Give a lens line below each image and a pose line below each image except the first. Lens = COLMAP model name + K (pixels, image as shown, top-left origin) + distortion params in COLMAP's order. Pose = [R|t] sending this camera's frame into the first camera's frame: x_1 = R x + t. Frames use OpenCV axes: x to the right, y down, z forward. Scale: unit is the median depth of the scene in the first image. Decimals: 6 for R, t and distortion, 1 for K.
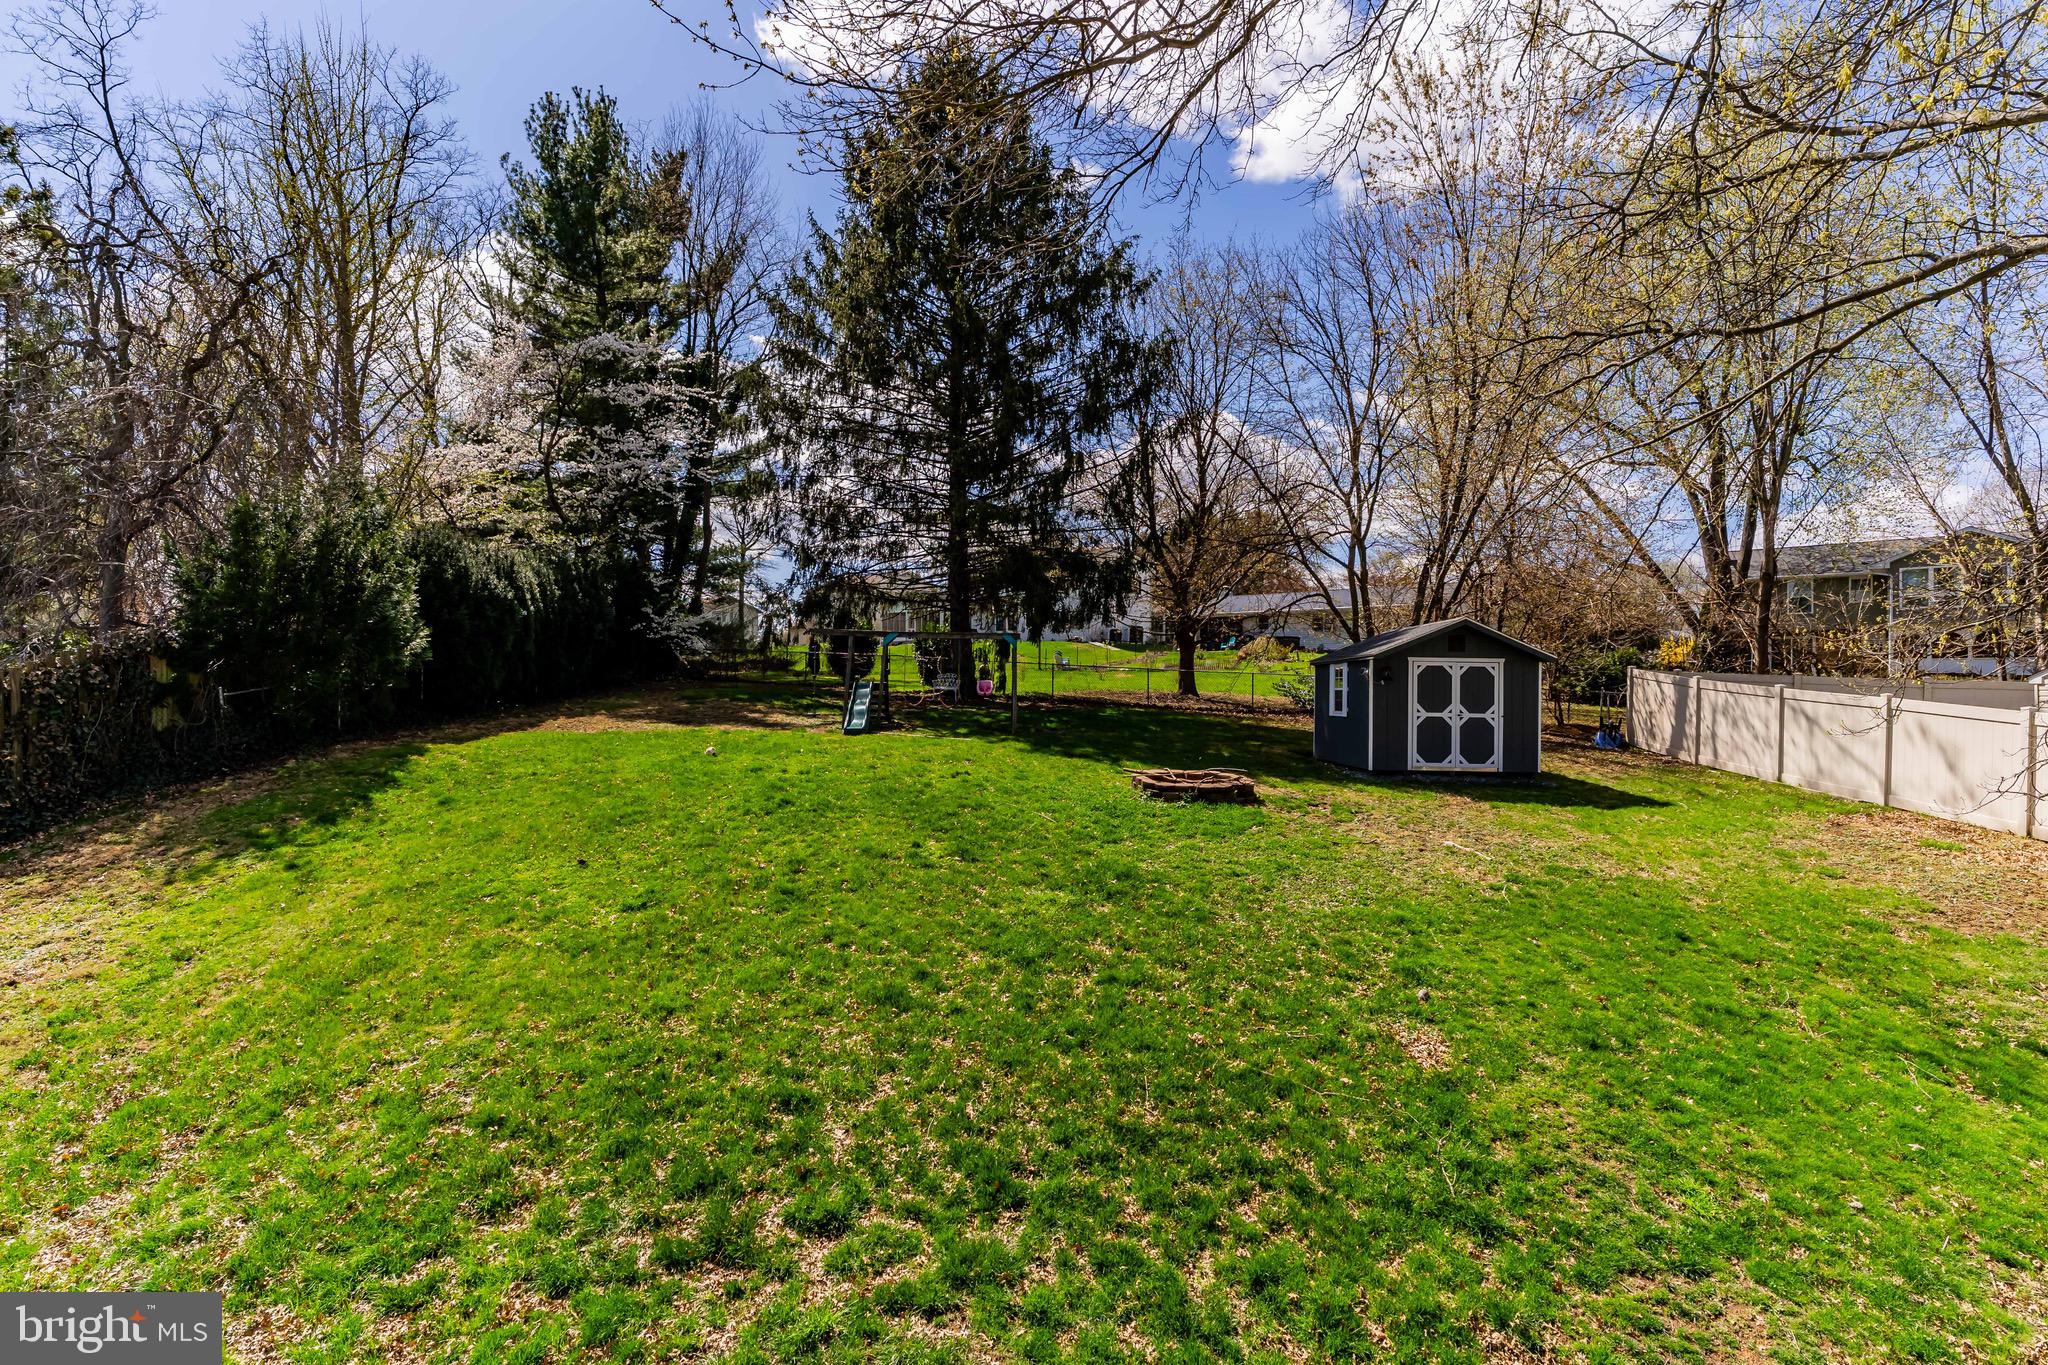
lens RADIAL K [[1055.2, 0, 1016.2], [0, 1055.2, 675.4], [0, 0, 1]] dist [0.010826, 0.001345]
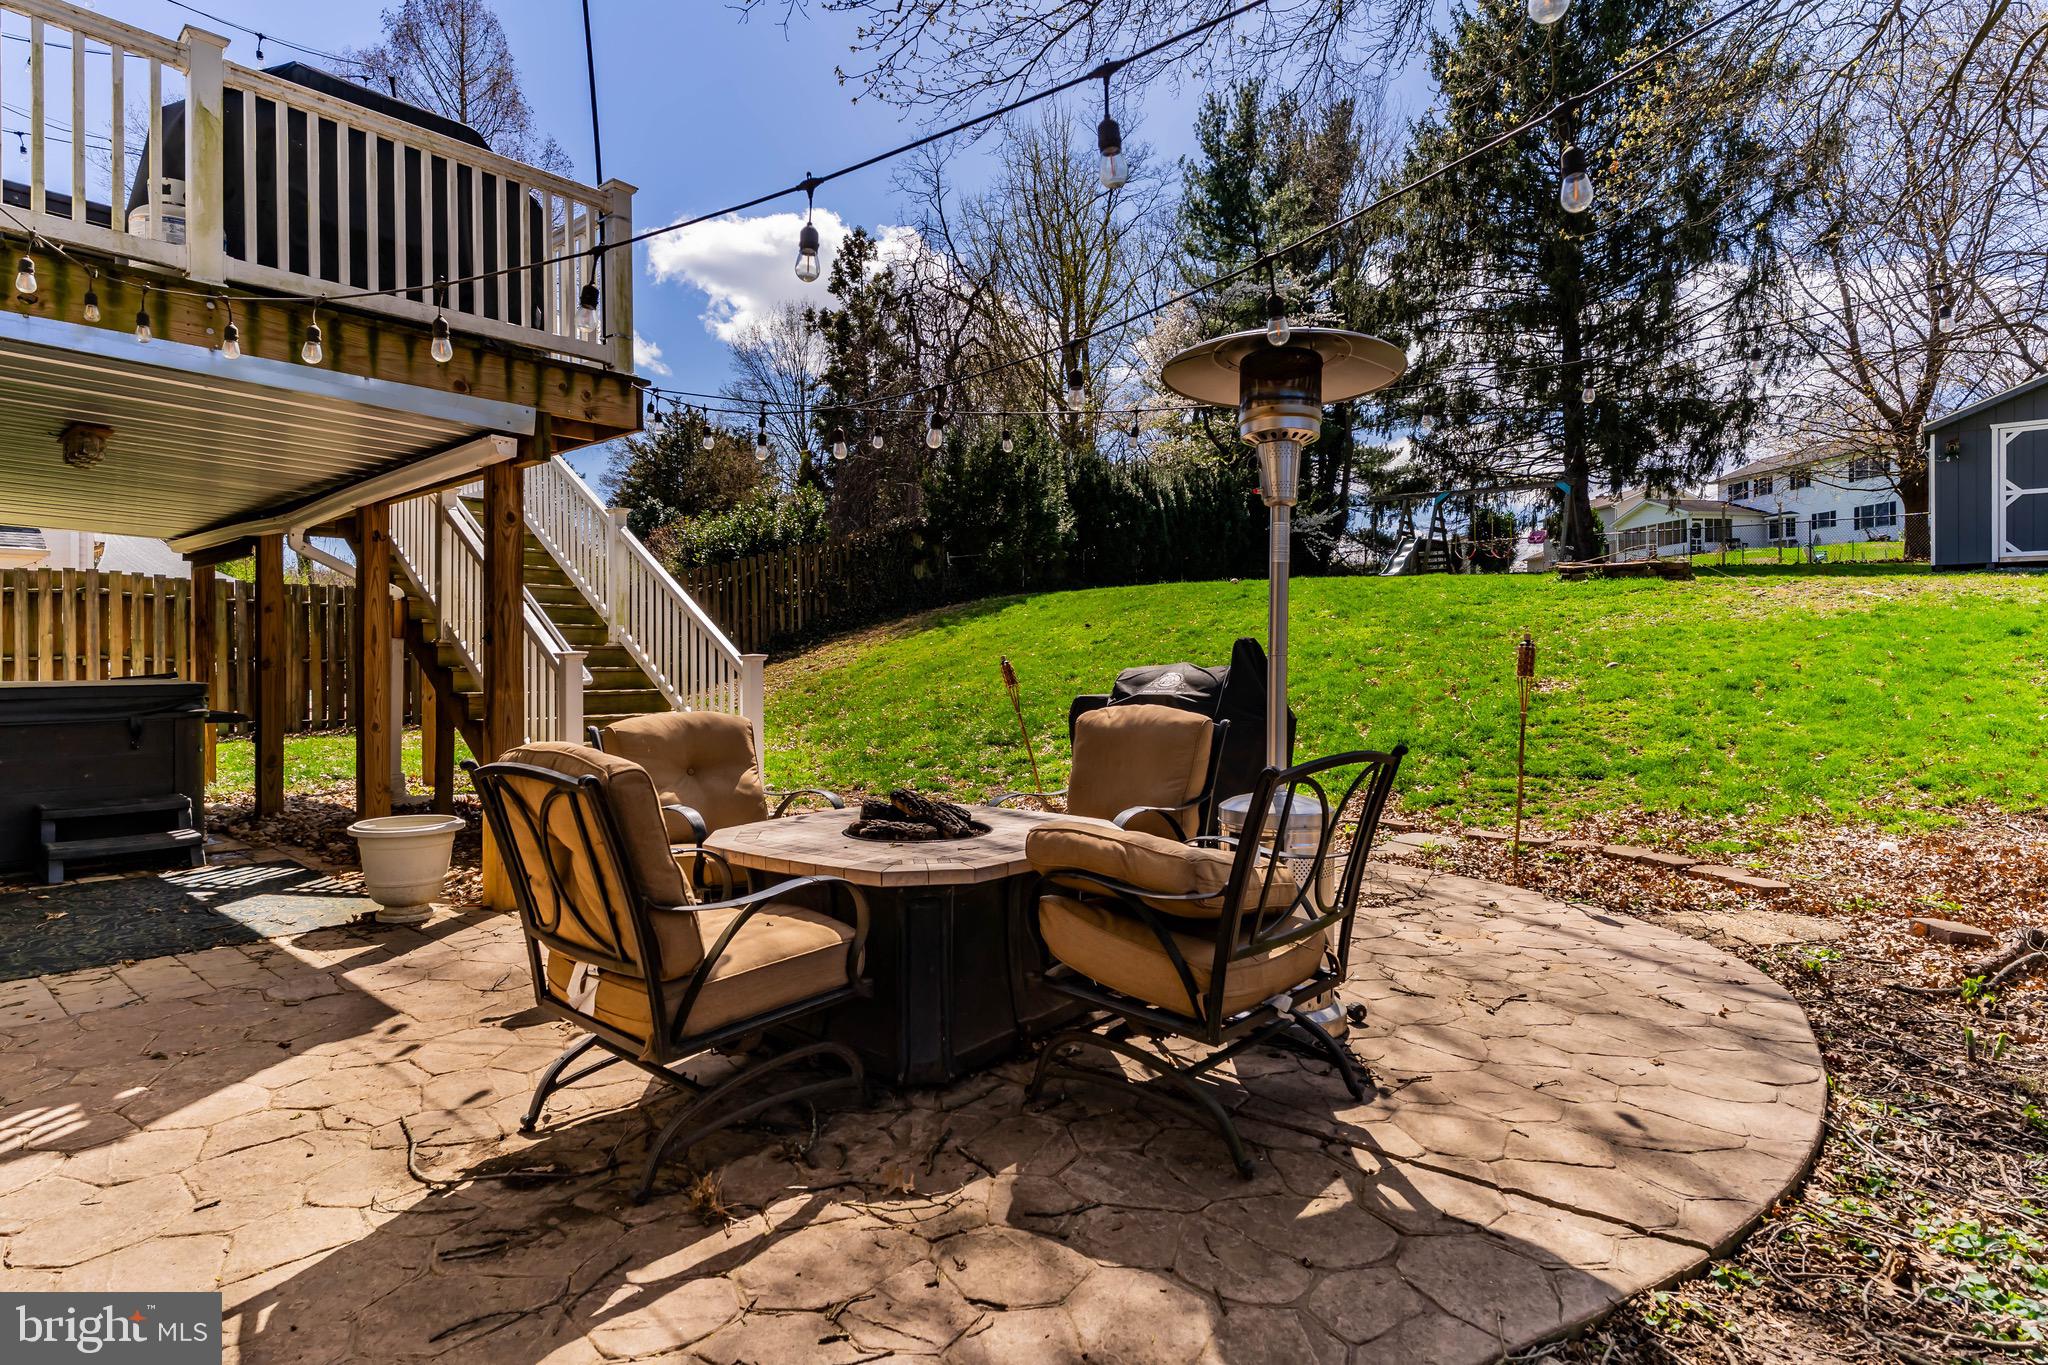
lens RADIAL K [[1055.2, 0, 1016.2], [0, 1055.2, 675.4], [0, 0, 1]] dist [0.010826, 0.001345]
pose [[0.756653, 0.005375, -0.653794, 0.217804], [0.012610, 0.999660, 0.022812, 0.095714], [0.653694, -0.025505, 0.756329, -0.081834]]
